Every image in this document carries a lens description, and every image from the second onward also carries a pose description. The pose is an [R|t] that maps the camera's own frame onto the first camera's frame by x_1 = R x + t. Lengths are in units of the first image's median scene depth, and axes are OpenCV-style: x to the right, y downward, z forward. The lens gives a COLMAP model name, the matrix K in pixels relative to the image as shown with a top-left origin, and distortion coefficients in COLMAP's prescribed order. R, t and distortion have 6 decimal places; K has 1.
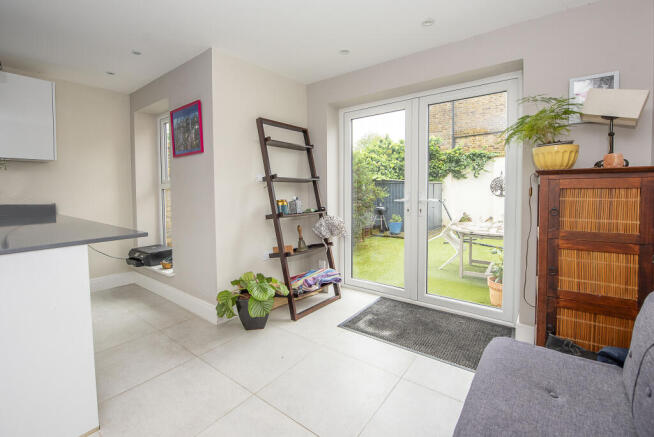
lens RADIAL K [[279.7, 0, 339.7], [0, 279.7, 196.7], [0, 0, 1]] dist [-0.000408, -0.000407]
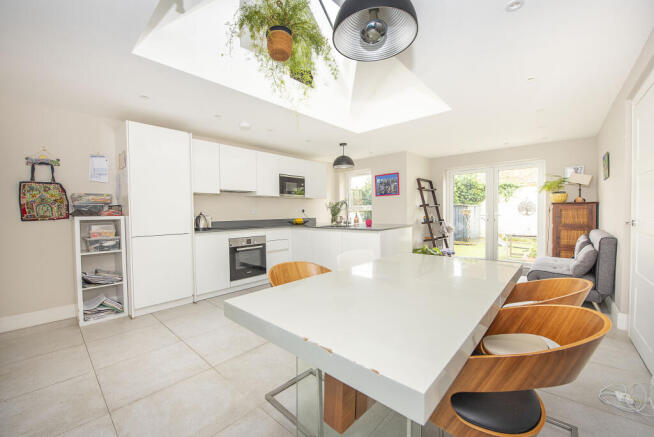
lens RADIAL K [[262.7, 0, 327.0], [0, 262.7, 218.5], [0, 0, 1]] dist [-0.021032, -0.000061]
pose [[0.993884, -0.004489, -0.110336, -0.874845], [0.004402, 0.999990, -0.001029, 0.038855], [0.110339, 0.000537, 0.993894, -1.273586]]
